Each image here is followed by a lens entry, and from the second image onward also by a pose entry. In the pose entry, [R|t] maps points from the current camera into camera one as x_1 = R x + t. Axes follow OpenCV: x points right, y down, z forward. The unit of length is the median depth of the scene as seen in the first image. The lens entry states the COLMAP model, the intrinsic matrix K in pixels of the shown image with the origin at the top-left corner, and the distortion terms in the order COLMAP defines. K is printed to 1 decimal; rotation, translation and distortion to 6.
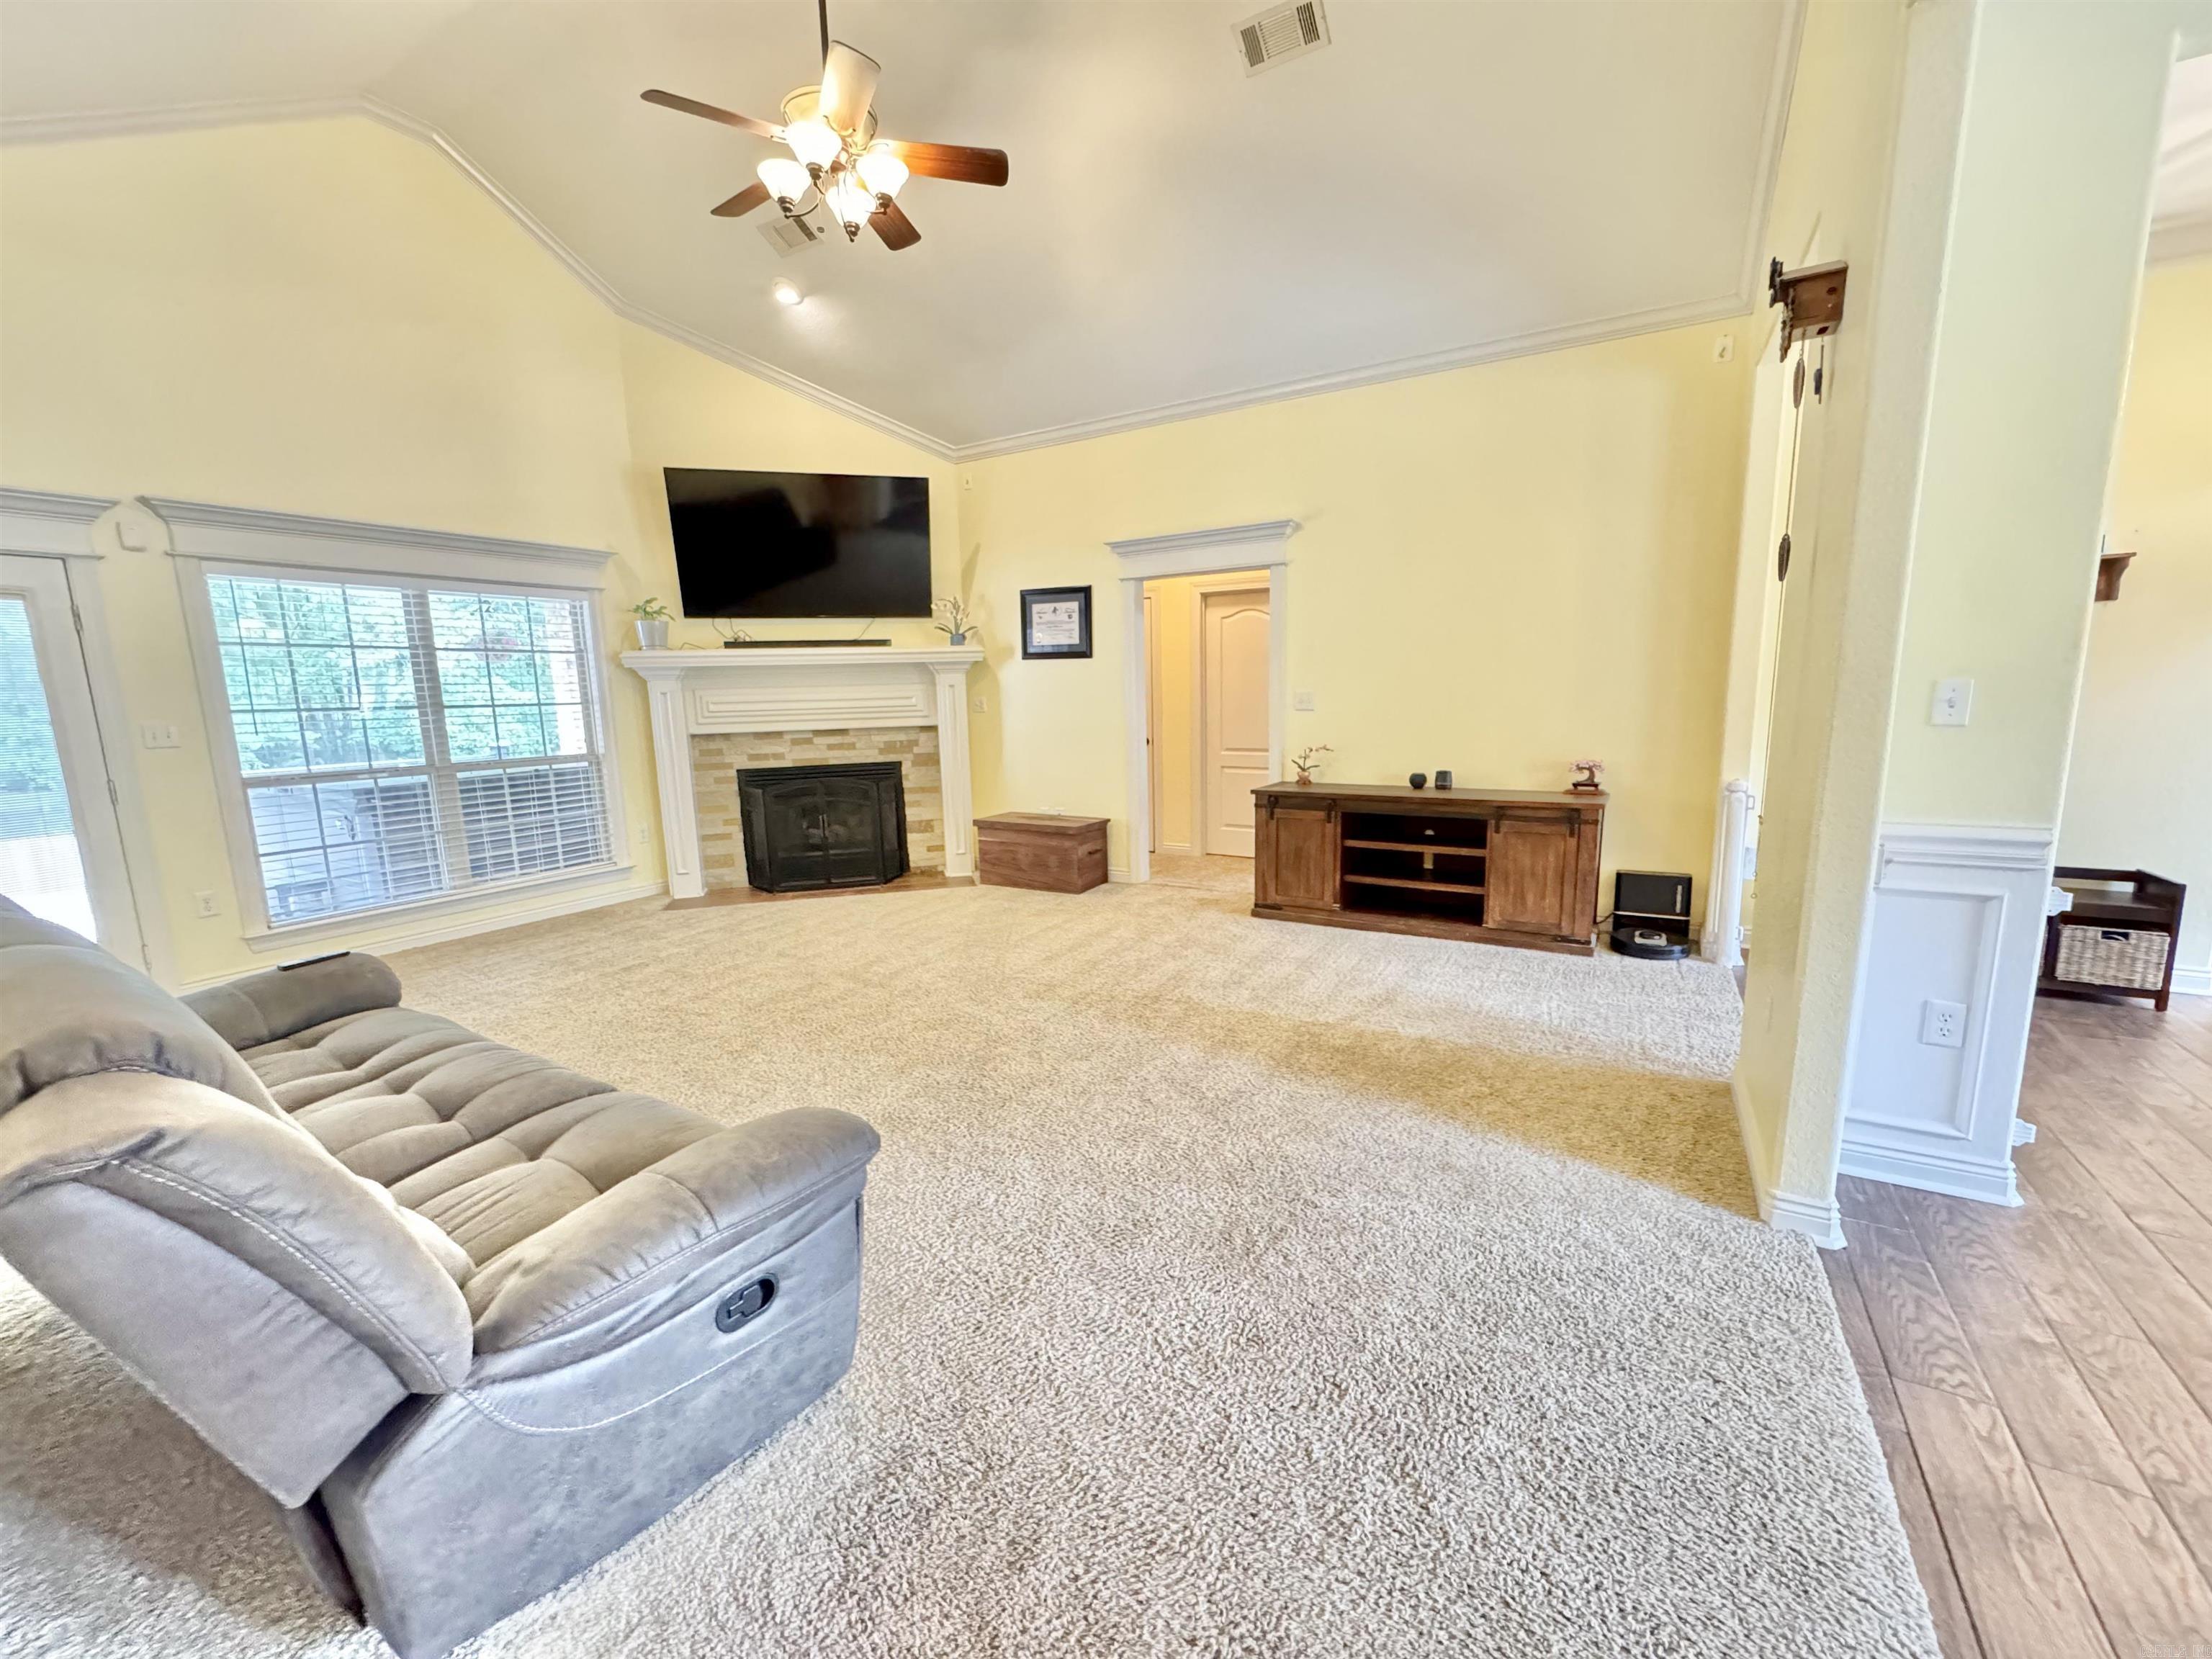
lens RADIAL K [[886.1, 0, 1107.3], [0, 886.1, 830.8], [0, 0, 1]] dist [-0.003525, 0.000411]
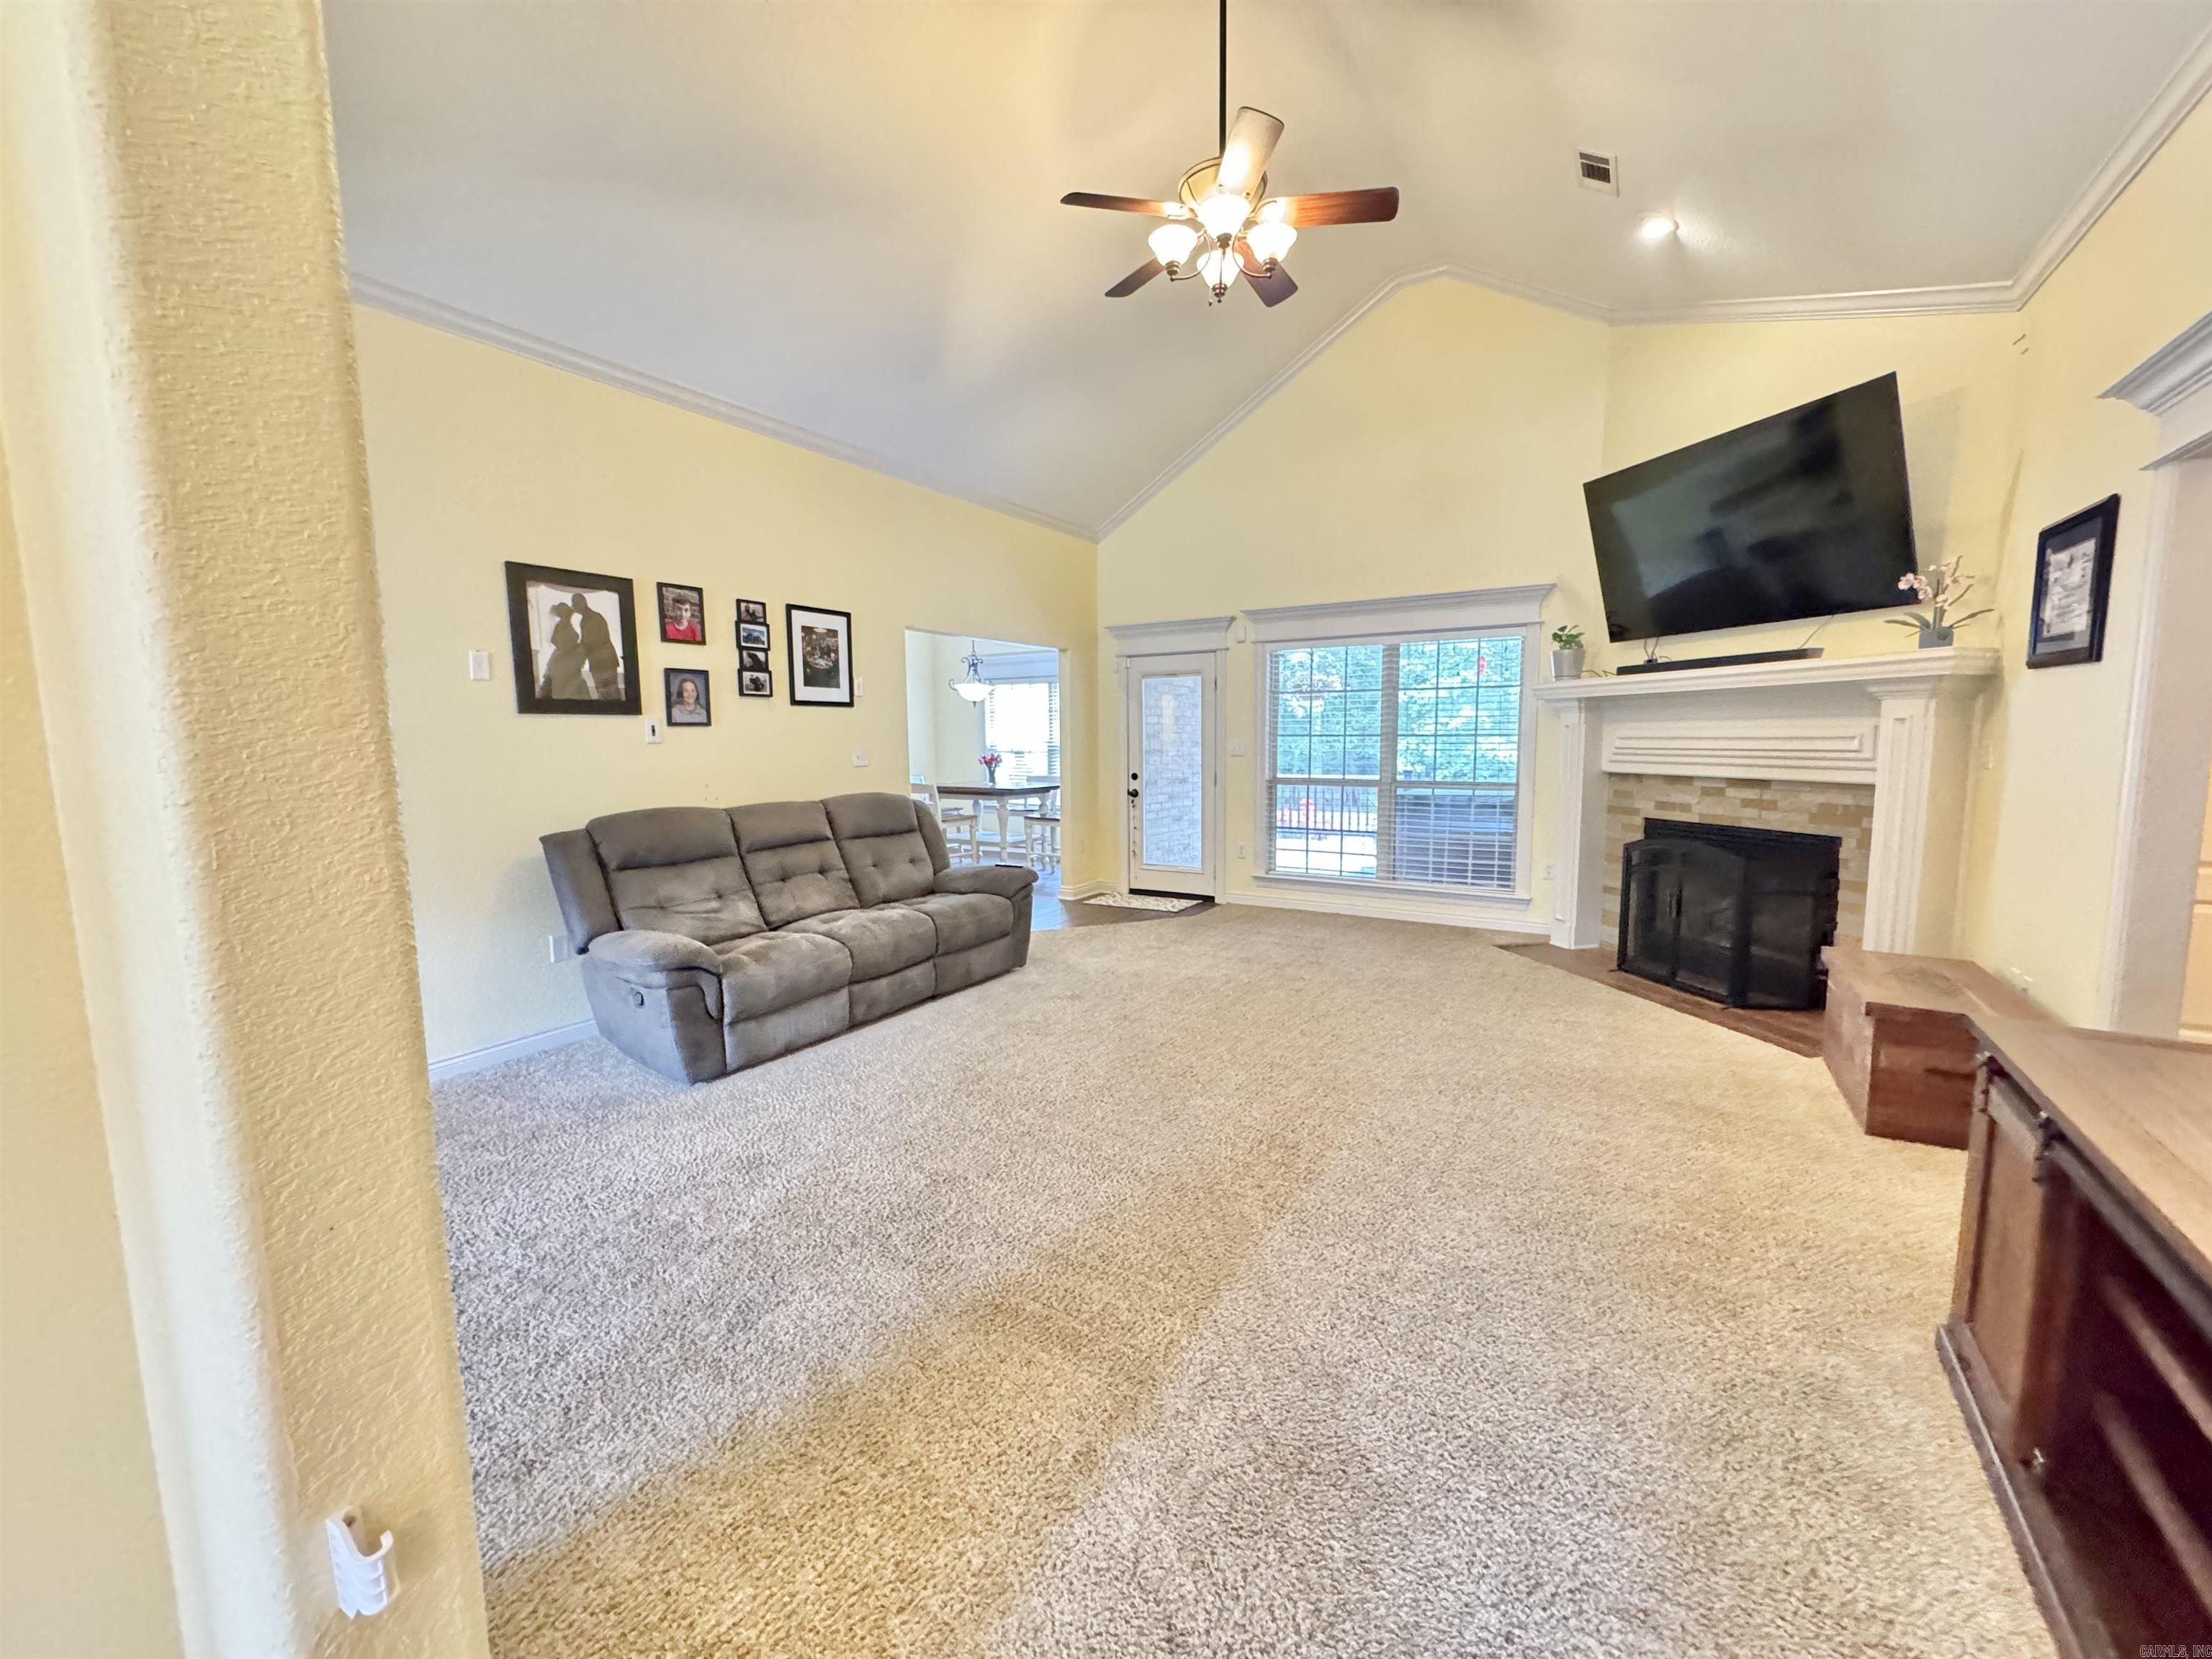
lens RADIAL K [[882.4, 0, 1106.0], [0, 882.4, 829.5], [0, 0, 1]] dist [-0.003998, 0.000575]
pose [[-0.035661, 0.131230, -0.990710, 0.536497], [-0.148974, 0.979566, 0.135116, -0.120065], [0.988198, 0.152409, -0.015383, 0.649570]]
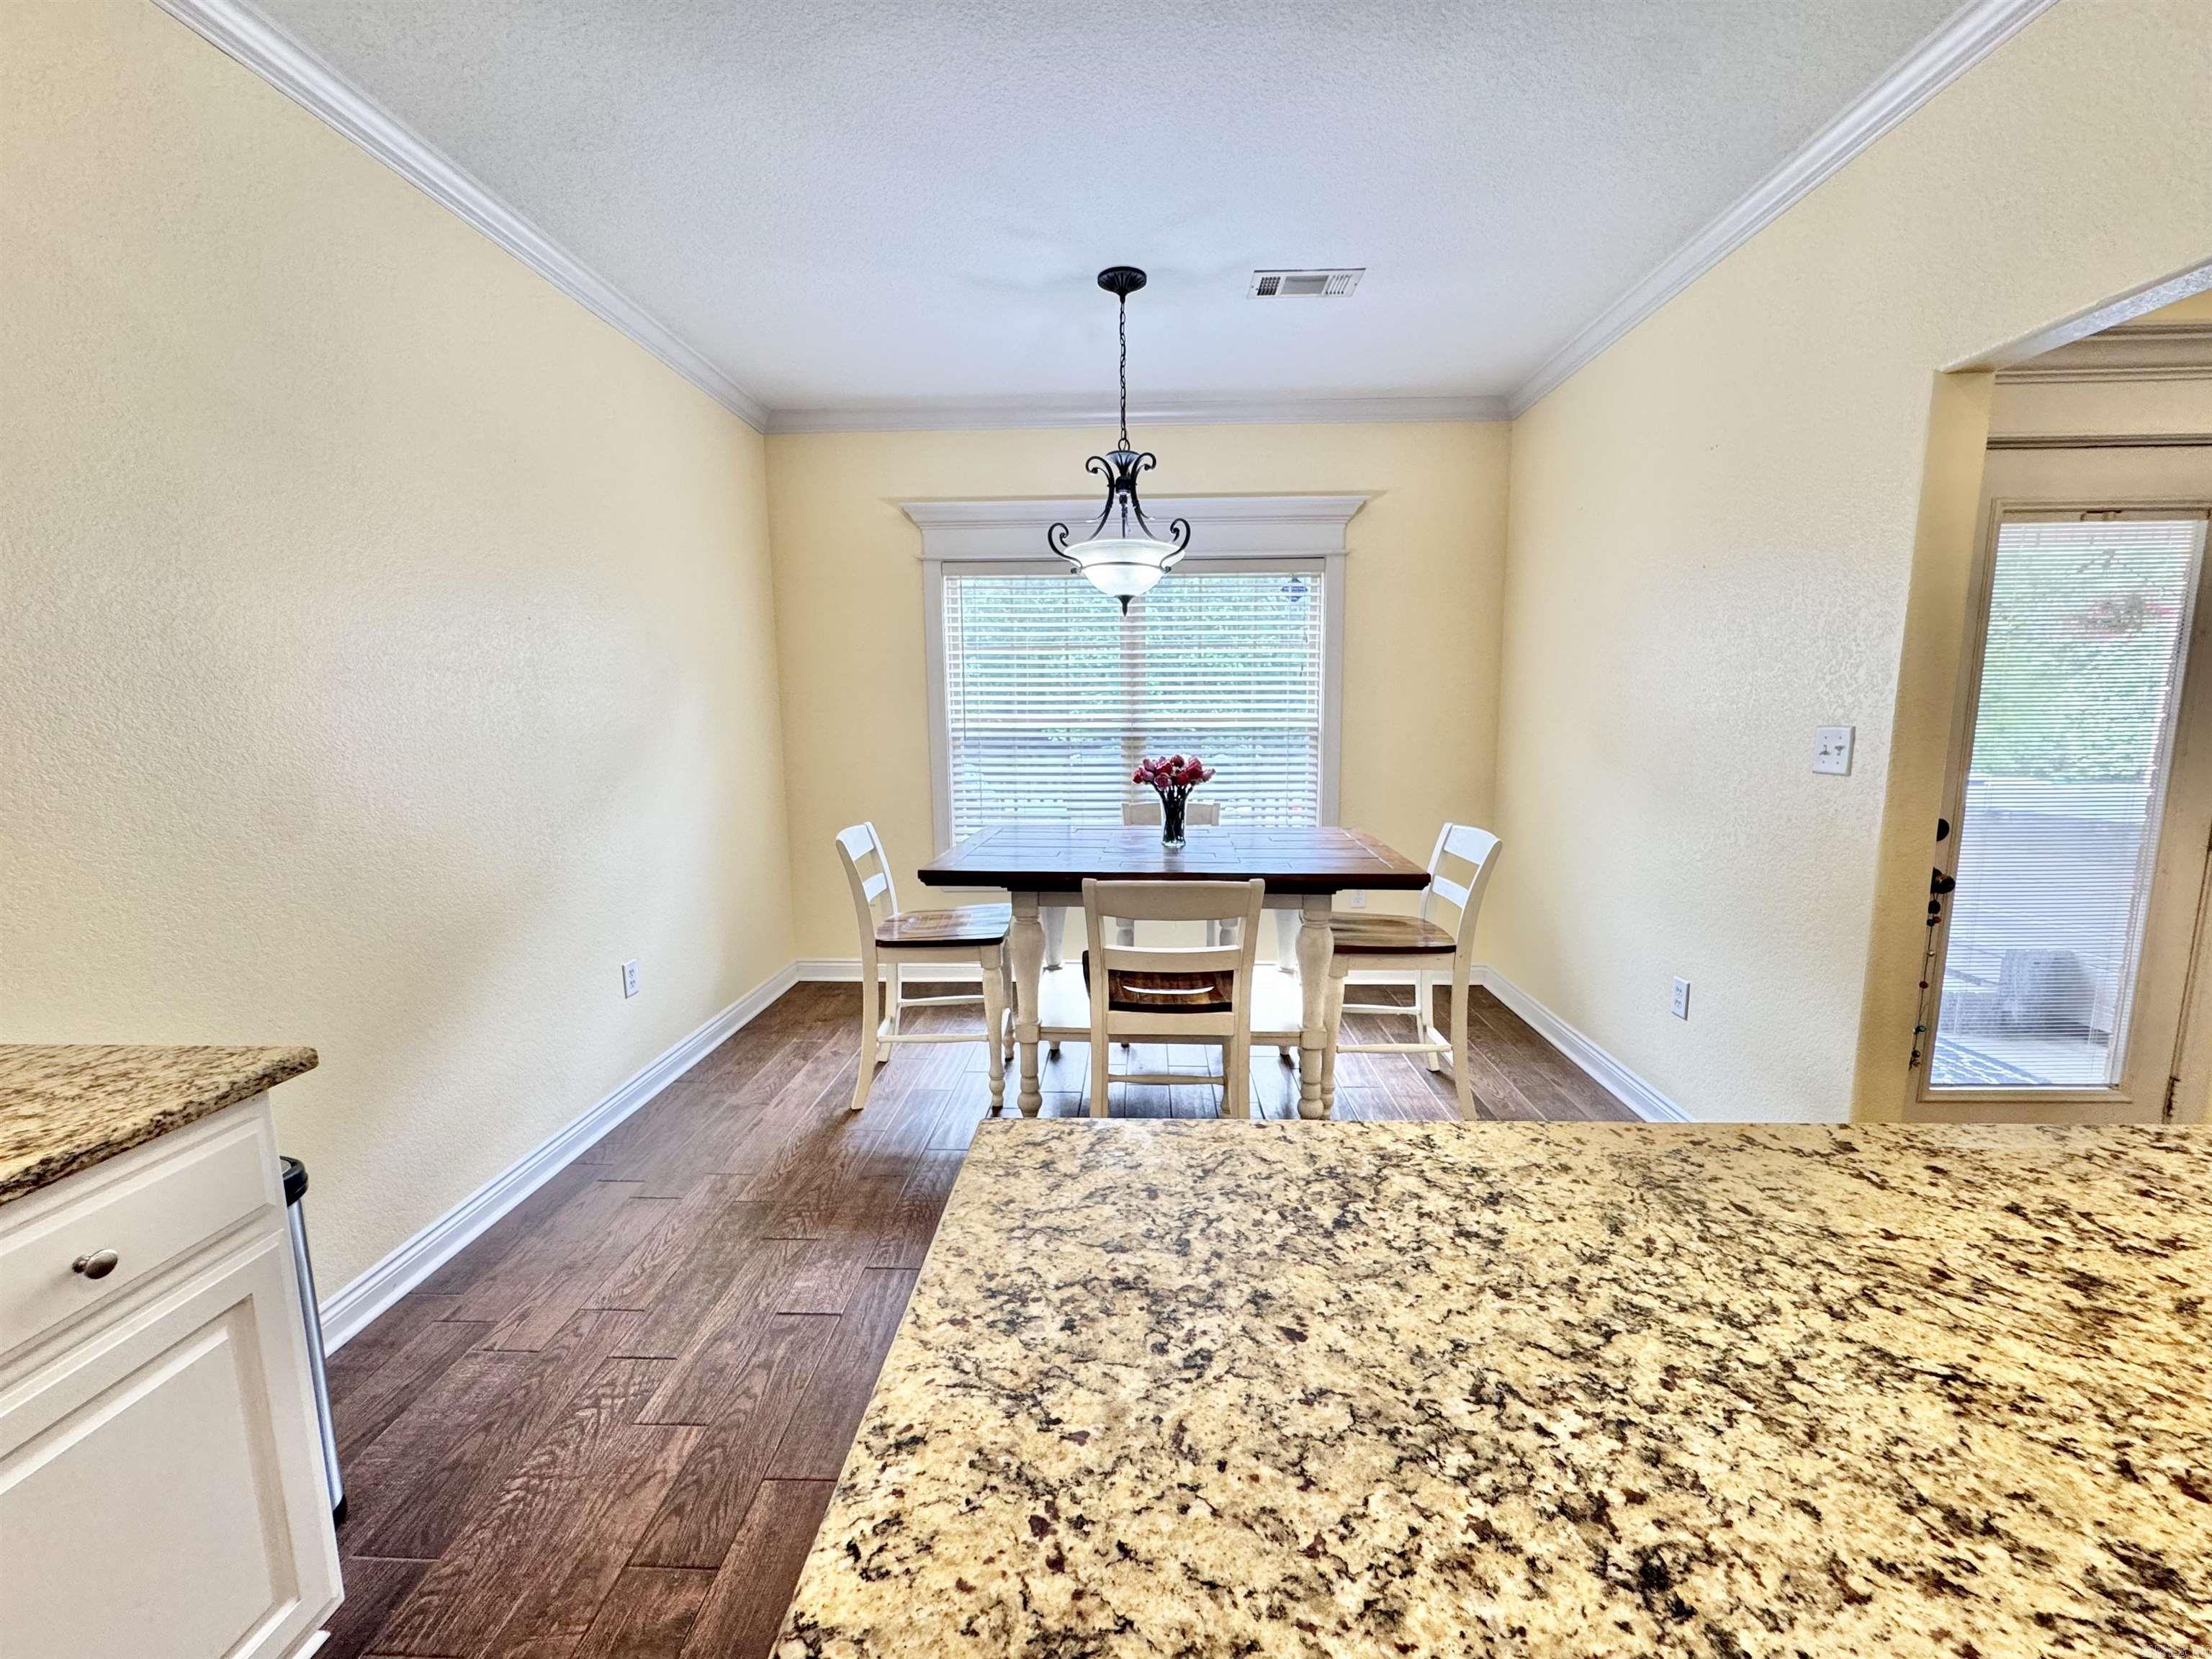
lens RADIAL K [[891.2, 0, 1105.1], [0, 891.2, 822.1], [0, 0, 1]] dist [-0.002241, -0.000054]
pose [[0.467477, 0.140128, -0.872828, -0.755099], [-0.147117, 0.985920, 0.079490, 0.011632], [0.871677, 0.091248, 0.481511, 0.024431]]
